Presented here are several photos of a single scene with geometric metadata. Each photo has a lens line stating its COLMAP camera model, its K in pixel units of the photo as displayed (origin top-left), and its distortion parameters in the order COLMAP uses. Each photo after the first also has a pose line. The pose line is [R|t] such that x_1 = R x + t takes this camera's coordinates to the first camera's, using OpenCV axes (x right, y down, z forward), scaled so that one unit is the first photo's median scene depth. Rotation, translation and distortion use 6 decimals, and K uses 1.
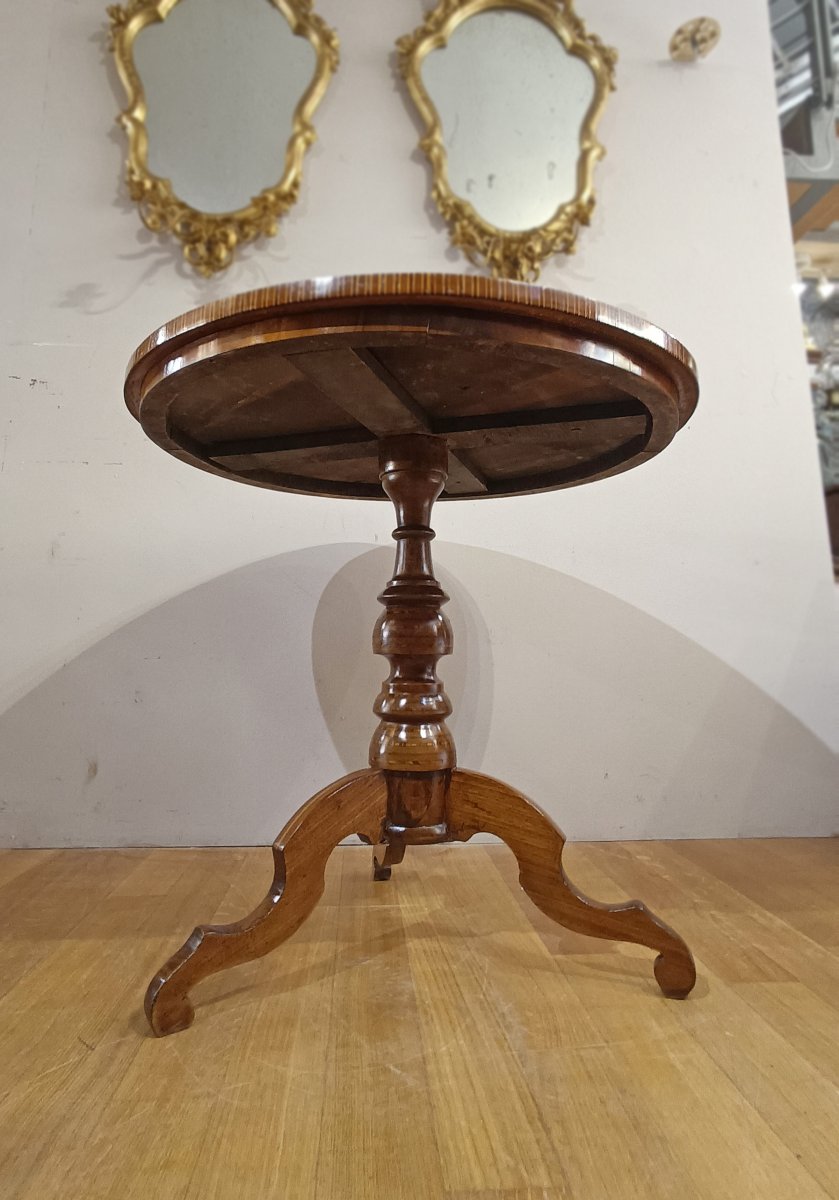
lens RADIAL K [[720.6, 0, 419.5], [0, 720.6, 600.1], [0, 0, 1]] dist [-0.004809, -0.000008]
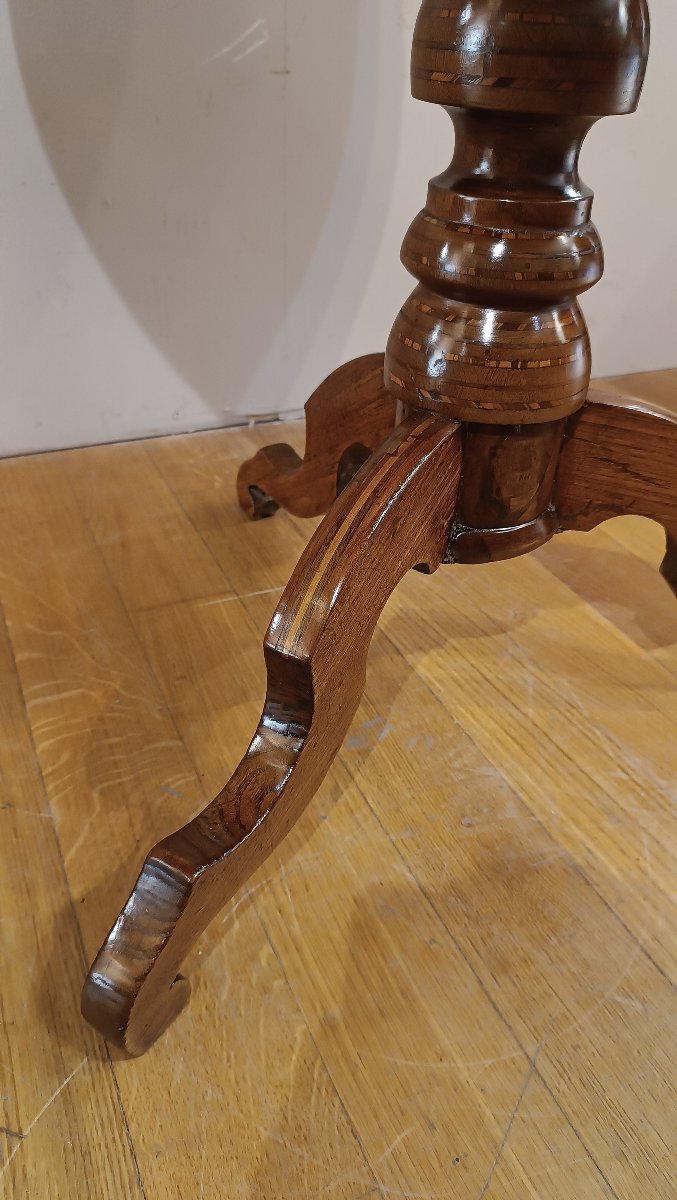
lens RADIAL K [[853.1, 0, 338.8], [0, 853.1, 600.2], [0, 0, 1]] dist [0.008159, 0.004936]
pose [[0.934535, -0.183484, 0.304923, -0.294078], [-0.053975, 0.773842, 0.631075, -0.001514], [-0.351755, -0.606220, 0.713279, 0.594314]]
